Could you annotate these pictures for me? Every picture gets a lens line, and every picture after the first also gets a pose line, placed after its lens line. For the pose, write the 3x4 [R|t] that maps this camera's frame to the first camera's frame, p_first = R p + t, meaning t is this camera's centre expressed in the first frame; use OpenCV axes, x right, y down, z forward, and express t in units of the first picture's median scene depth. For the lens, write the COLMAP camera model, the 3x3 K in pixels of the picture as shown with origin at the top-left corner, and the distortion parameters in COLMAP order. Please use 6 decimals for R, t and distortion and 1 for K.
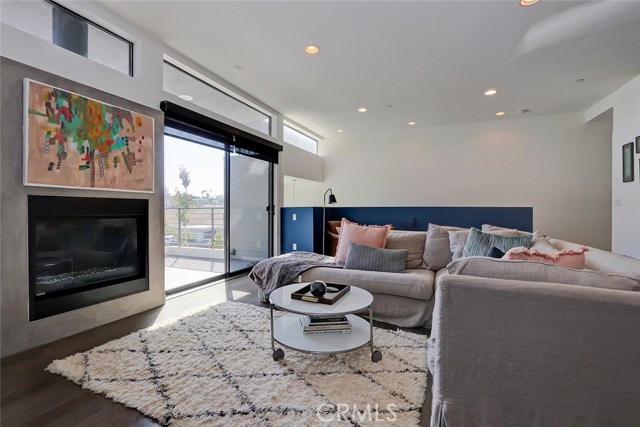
lens RADIAL K [[298.1, 0, 316.8], [0, 298.1, 210.1], [0, 0, 1]] dist [-0.002496, -0.001771]
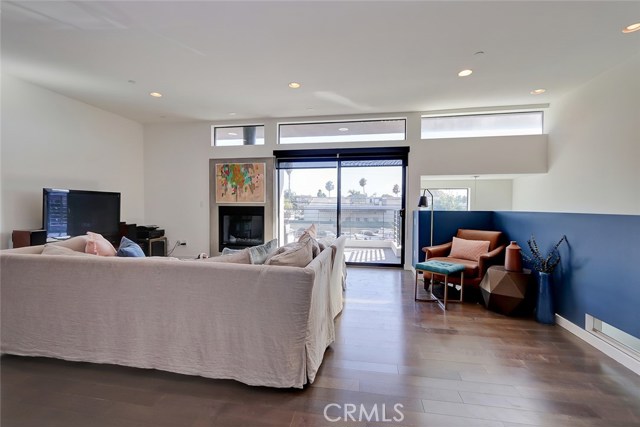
lens RADIAL K [[298.1, 0, 316.4], [0, 298.1, 210.9], [0, 0, 1]] dist [-0.002496, -0.001771]
pose [[0.243776, 0.011082, -0.969768, 1.431812], [-0.005136, 0.999935, 0.010135, -0.028878], [0.969818, 0.002510, 0.243817, 0.905855]]
